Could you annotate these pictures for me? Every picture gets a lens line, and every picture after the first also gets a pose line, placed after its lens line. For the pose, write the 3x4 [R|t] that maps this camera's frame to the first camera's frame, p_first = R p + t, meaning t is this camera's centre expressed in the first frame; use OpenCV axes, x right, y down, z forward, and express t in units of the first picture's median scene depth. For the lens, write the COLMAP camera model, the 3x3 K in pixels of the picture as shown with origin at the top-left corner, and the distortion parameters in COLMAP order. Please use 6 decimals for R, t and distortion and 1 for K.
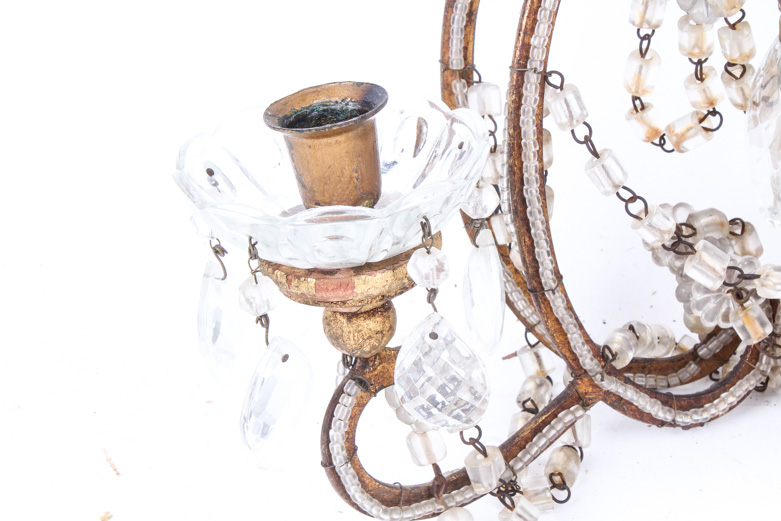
lens RADIAL K [[1837.9, 0, 389.4], [0, 1837.9, 262.0], [0, 0, 1]] dist [0.090332, 0.000000]
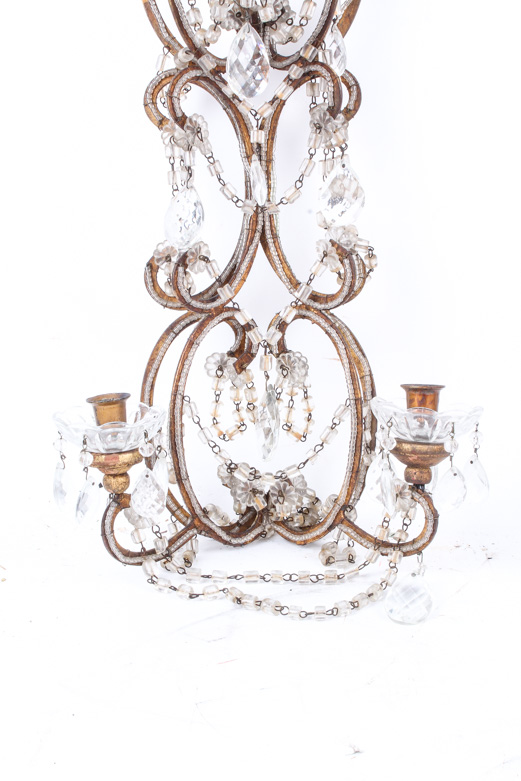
lens RADIAL K [[1348.1, 0, 261.2], [0, 1348.1, 389.5], [0, 0, 1]] dist [-0.174801, 0.000000]
pose [[0.981807, 0.032603, 0.187064, -0.172504], [0.024946, 0.954463, -0.297284, 0.472914], [-0.188238, 0.296542, 0.936285, -0.883432]]
